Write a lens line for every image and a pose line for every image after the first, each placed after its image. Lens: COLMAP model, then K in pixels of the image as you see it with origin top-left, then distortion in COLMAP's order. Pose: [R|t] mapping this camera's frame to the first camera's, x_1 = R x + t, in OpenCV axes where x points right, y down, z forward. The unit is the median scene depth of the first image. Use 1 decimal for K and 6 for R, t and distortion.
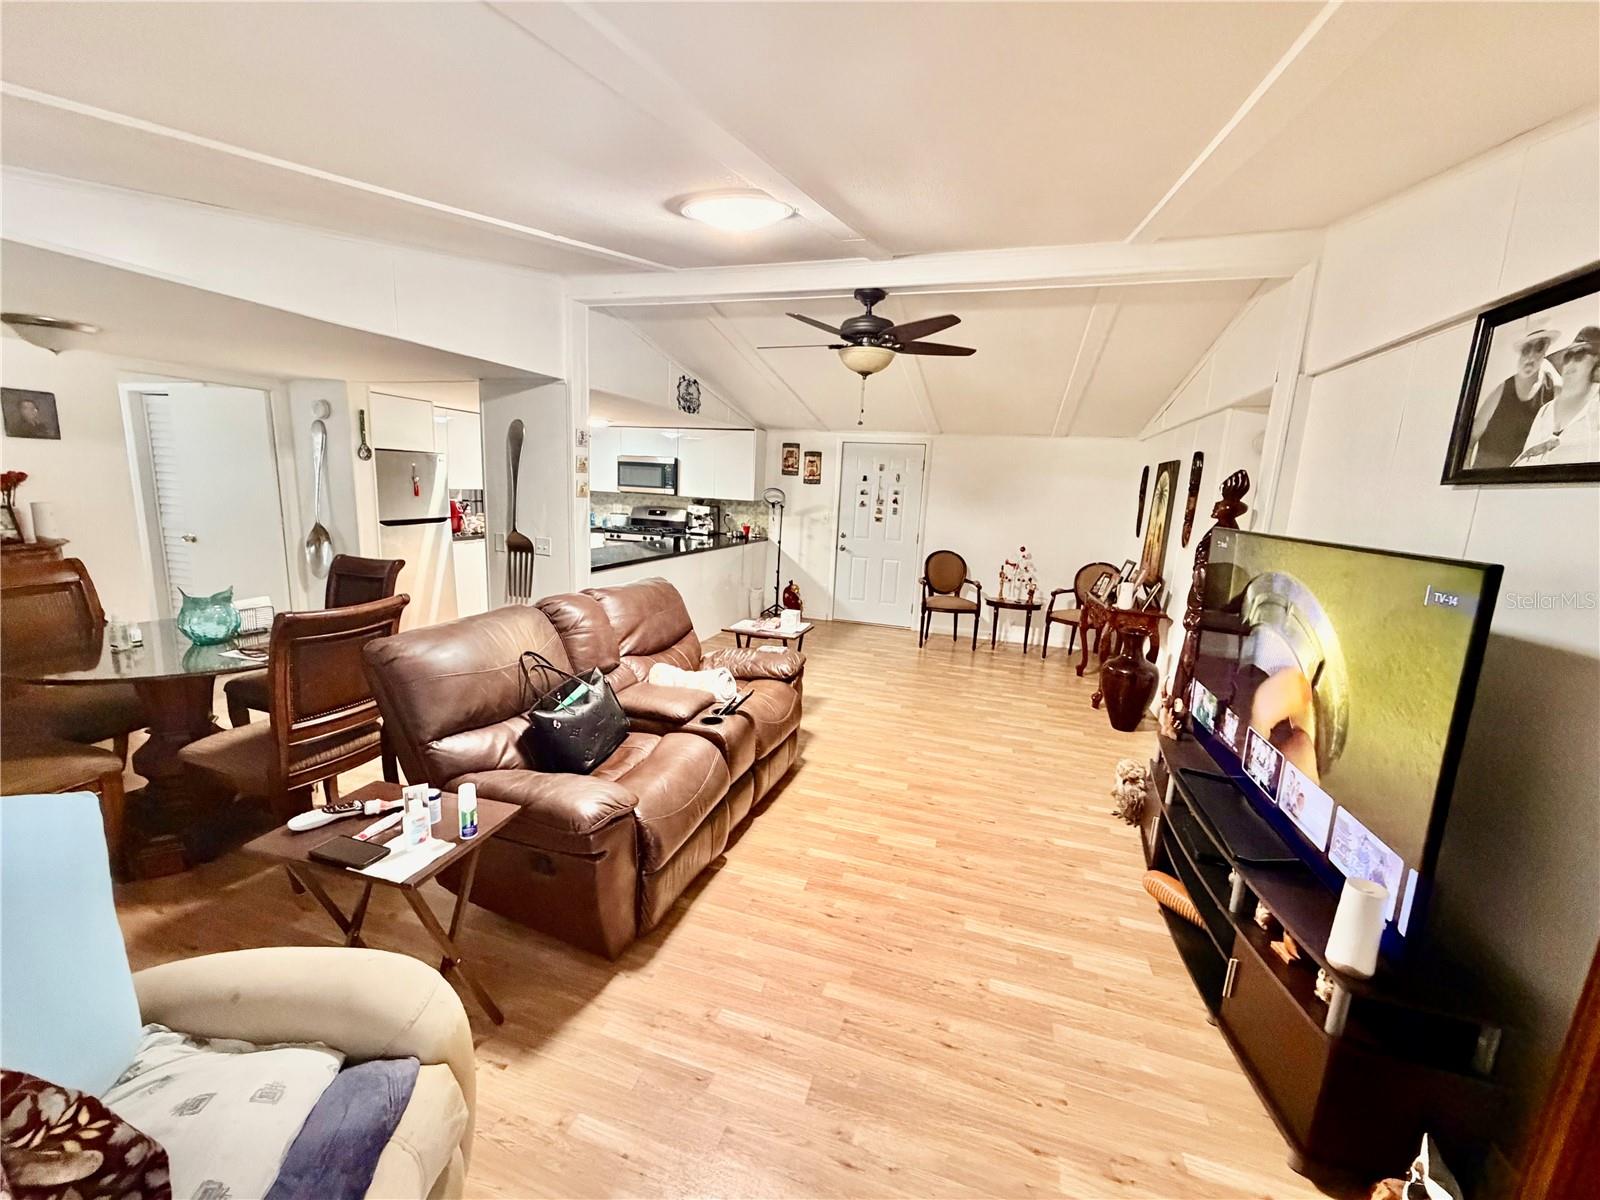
lens RADIAL K [[638.4, 0, 794.4], [0, 638.4, 601.3], [0, 0, 1]] dist [0.001446, 0.000157]
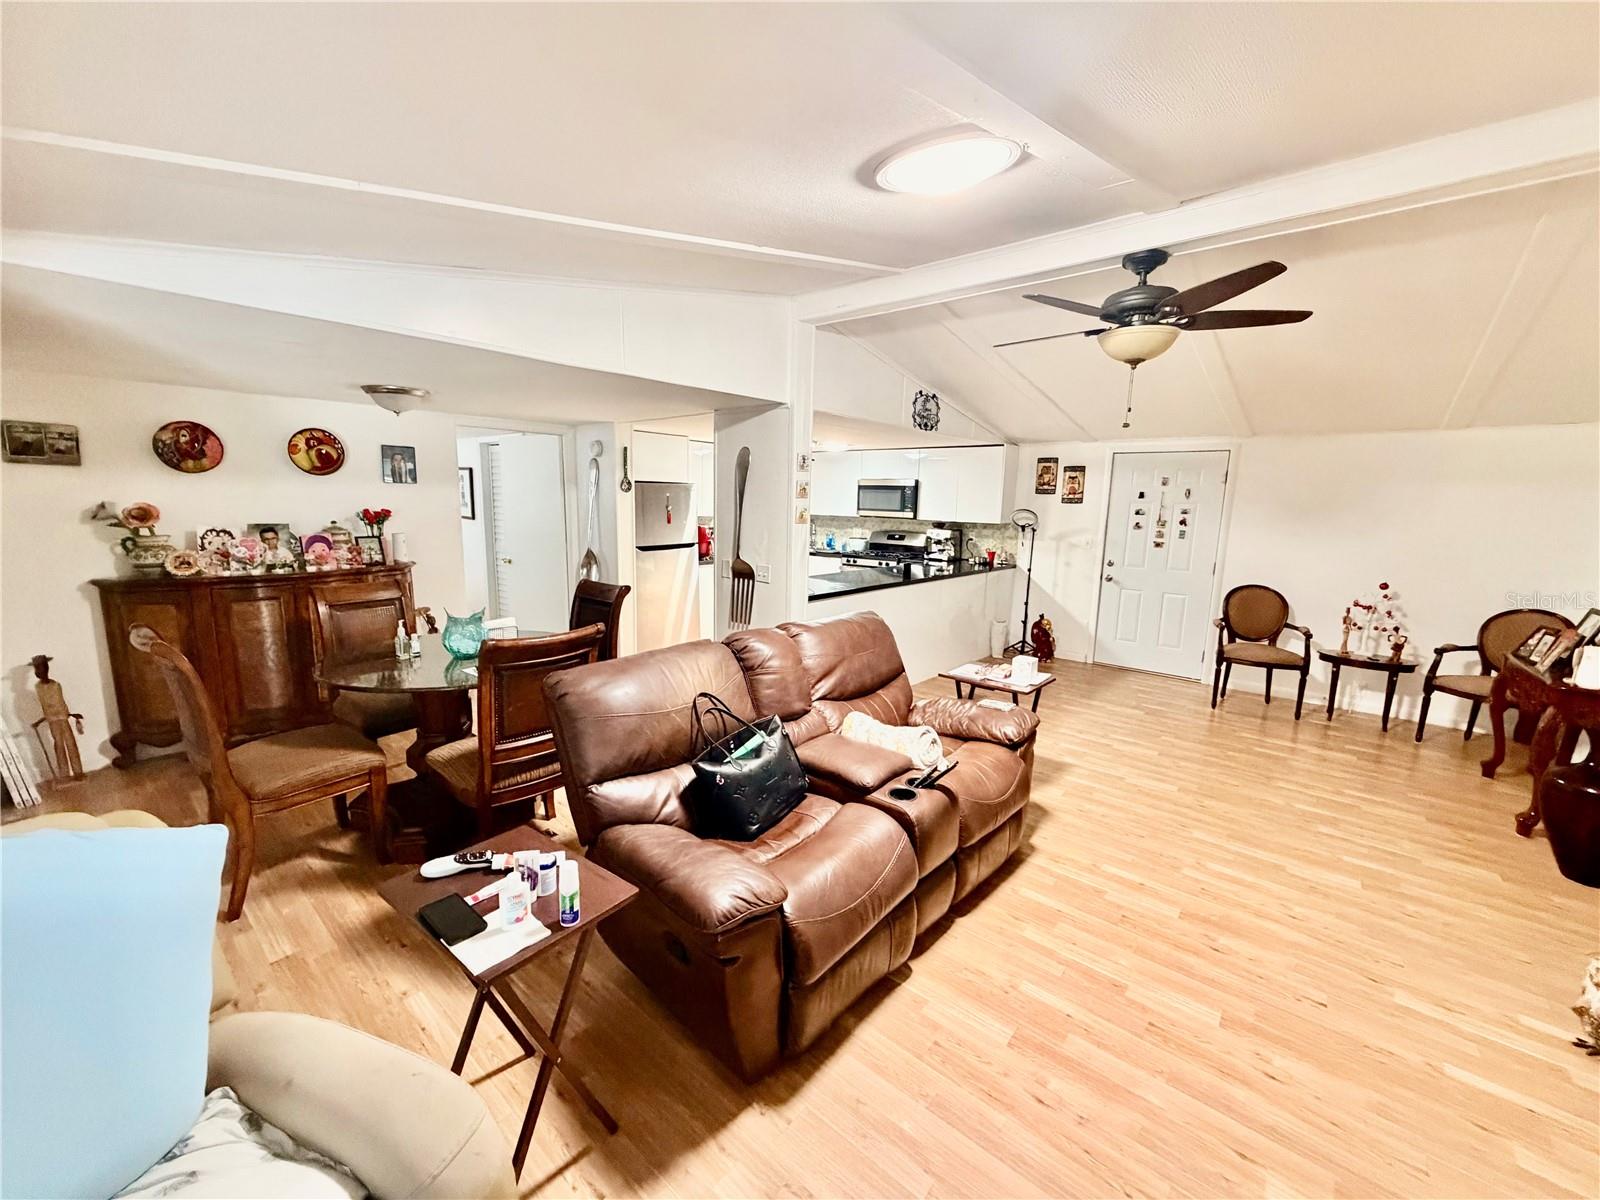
lens RADIAL K [[638.4, 0, 794.4], [0, 638.4, 601.3], [0, 0, 1]] dist [0.001446, 0.000157]
pose [[0.921894, 0.035365, -0.385824, 0.039641], [-0.048447, 0.998532, -0.024233, -0.026703], [0.384401, 0.041032, 0.922254, 0.138229]]
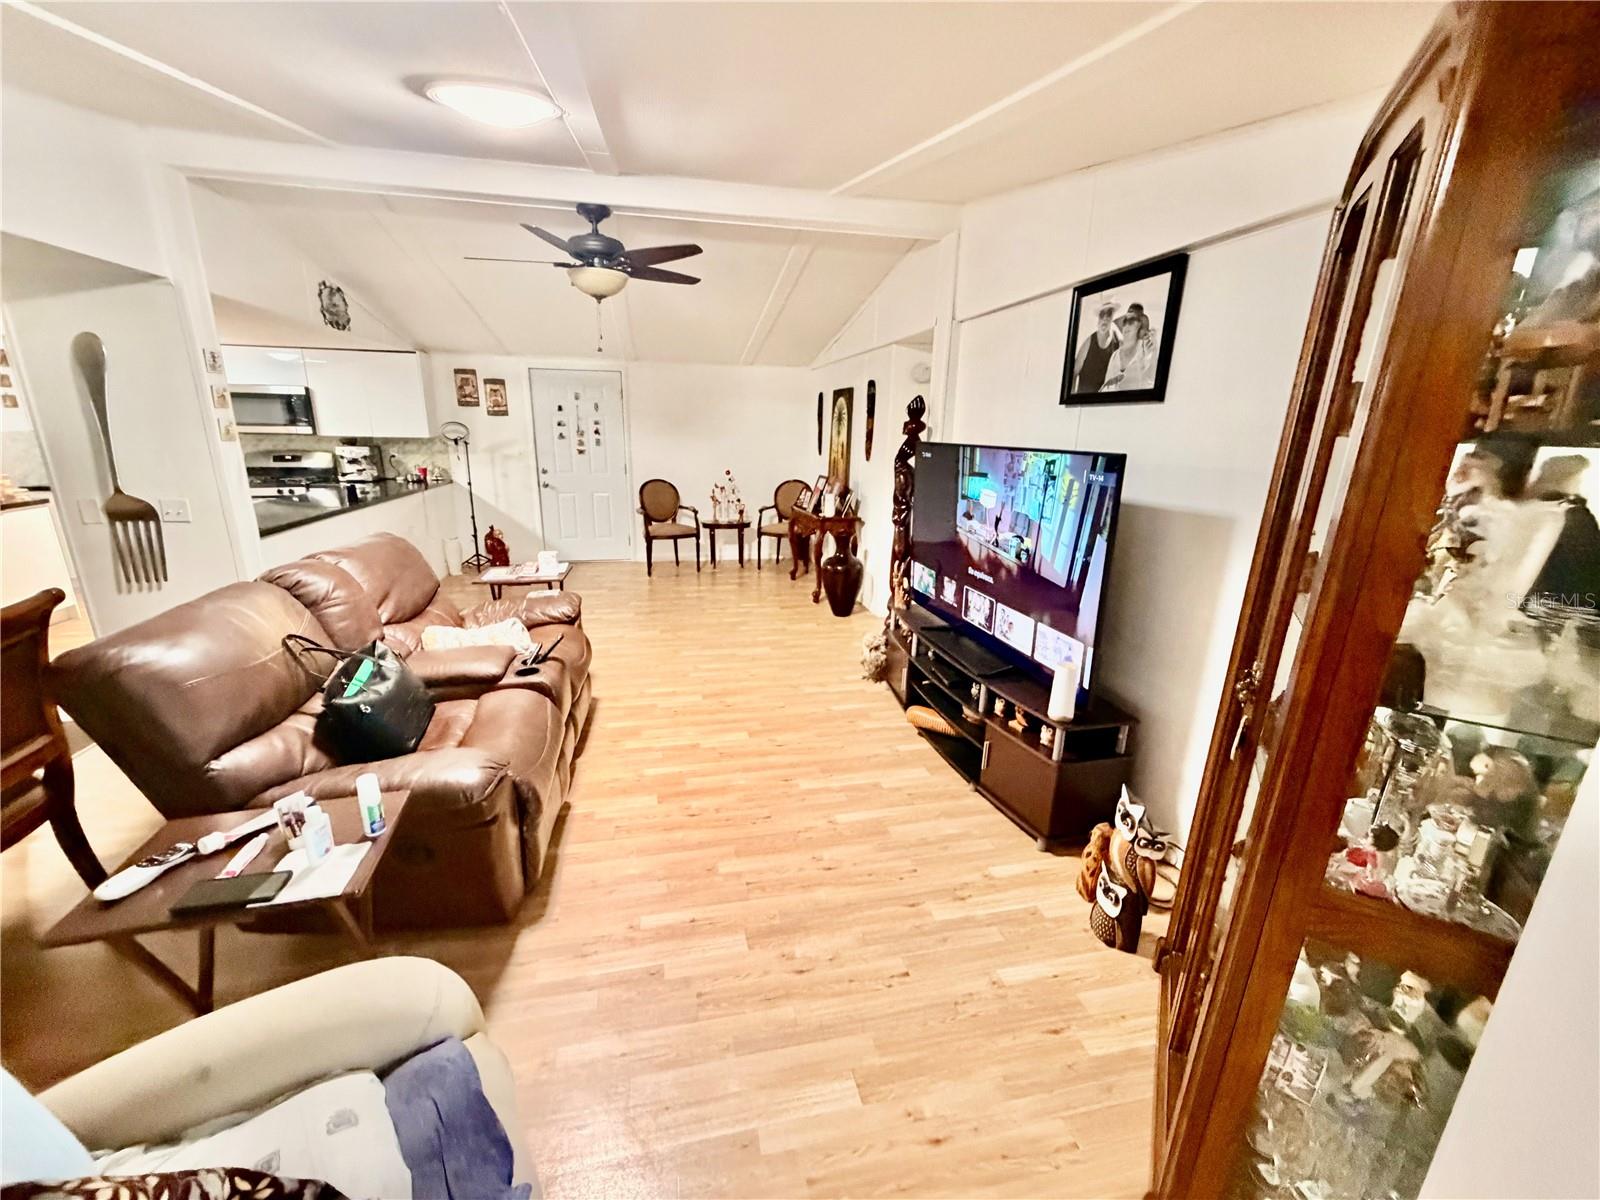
lens RADIAL K [[638.4, 0, 794.4], [0, 638.4, 601.3], [0, 0, 1]] dist [0.001446, 0.000157]
pose [[0.864439, -0.164059, 0.475215, -0.171921], [0.112834, 0.984453, 0.134613, -0.000037], [-0.489911, -0.062745, 0.869511, -0.014415]]
